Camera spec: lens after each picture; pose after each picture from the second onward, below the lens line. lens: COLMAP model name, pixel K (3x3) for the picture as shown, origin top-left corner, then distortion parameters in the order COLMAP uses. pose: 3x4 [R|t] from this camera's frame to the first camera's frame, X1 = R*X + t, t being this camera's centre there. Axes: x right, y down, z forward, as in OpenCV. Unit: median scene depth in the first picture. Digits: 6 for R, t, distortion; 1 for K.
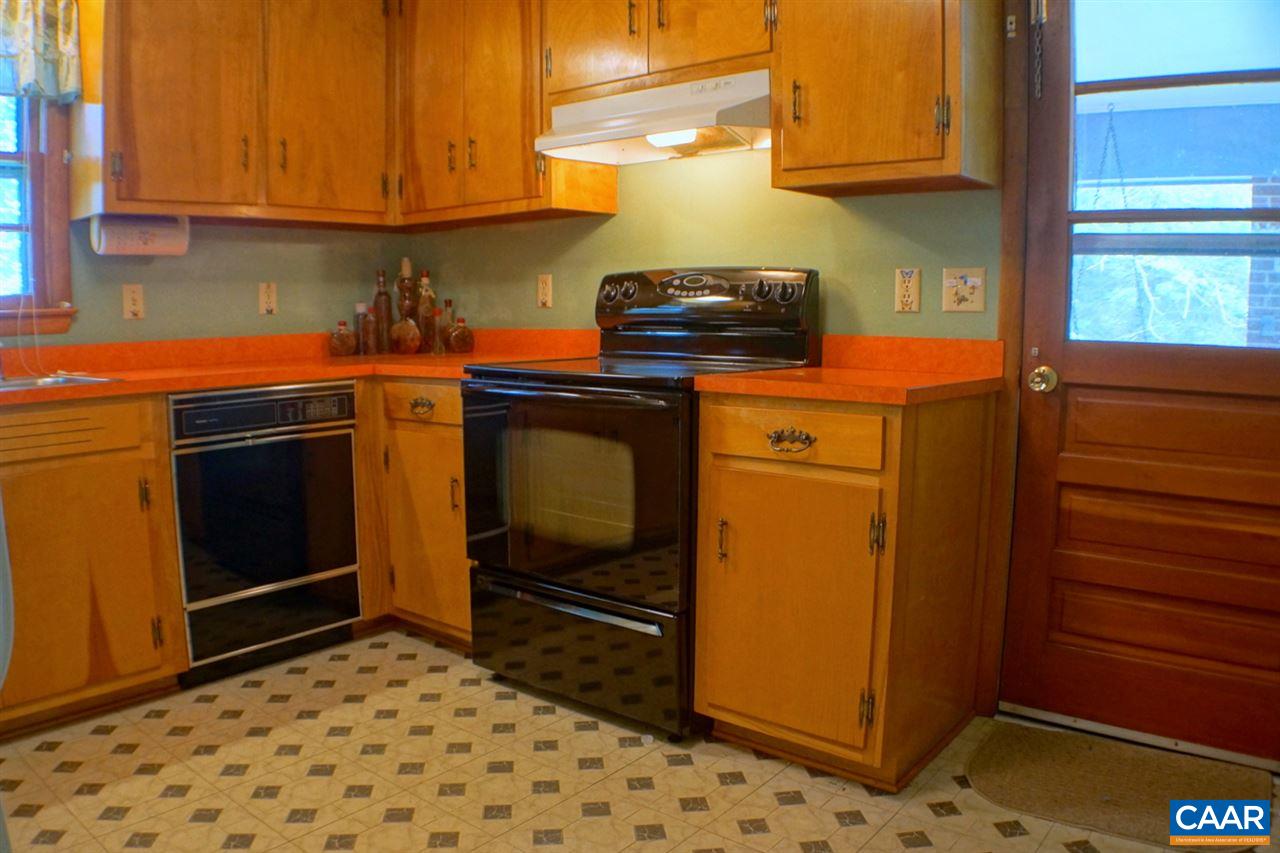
lens RADIAL K [[965.8, 0, 644.3], [0, 965.8, 440.0], [0, 0, 1]] dist [-0.191351, 0.031865]
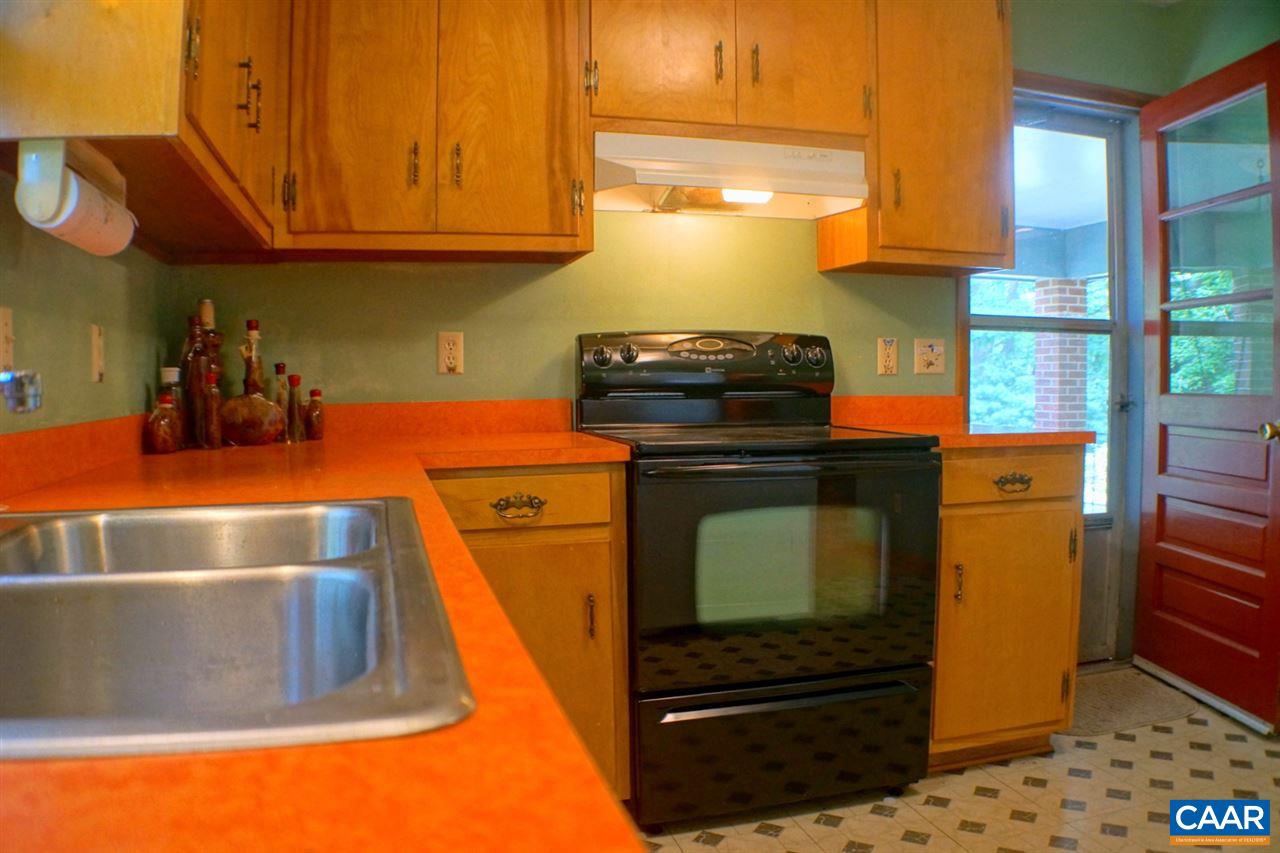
lens RADIAL K [[965.8, 0, 644.3], [0, 965.8, 440.0], [0, 0, 1]] dist [-0.191351, 0.031865]
pose [[0.576260, -0.054443, 0.815451, -0.870603], [0.117652, 0.992912, -0.016851, -0.071081], [-0.808754, 0.105650, 0.578581, 0.574828]]
